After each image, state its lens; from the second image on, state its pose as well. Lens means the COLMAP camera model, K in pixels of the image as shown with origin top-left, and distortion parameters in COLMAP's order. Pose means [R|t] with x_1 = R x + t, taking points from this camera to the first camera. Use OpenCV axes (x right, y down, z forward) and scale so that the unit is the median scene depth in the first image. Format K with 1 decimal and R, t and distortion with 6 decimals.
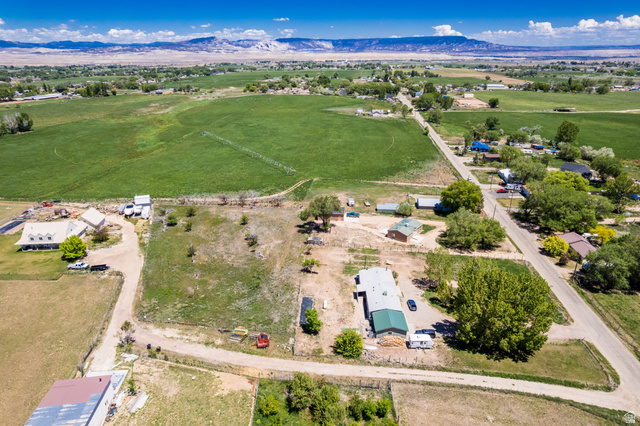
lens RADIAL K [[409.1, 0, 321.3], [0, 409.1, 215.3], [0, 0, 1]] dist [-0.072554, 0.068324]
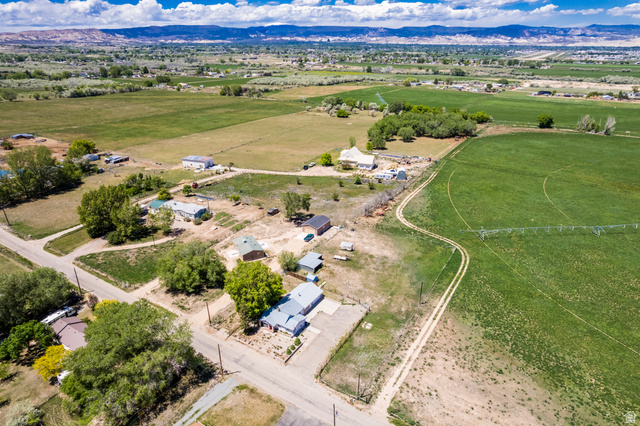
lens RADIAL K [[409.1, 0, 322.5], [0, 409.1, 214.8], [0, 0, 1]] dist [-0.072554, 0.068324]
pose [[-0.420351, 0.363085, -0.831549, 0.168548], [-0.339827, 0.786750, 0.515307, -0.109411], [0.841322, 0.499193, -0.207325, 0.239300]]
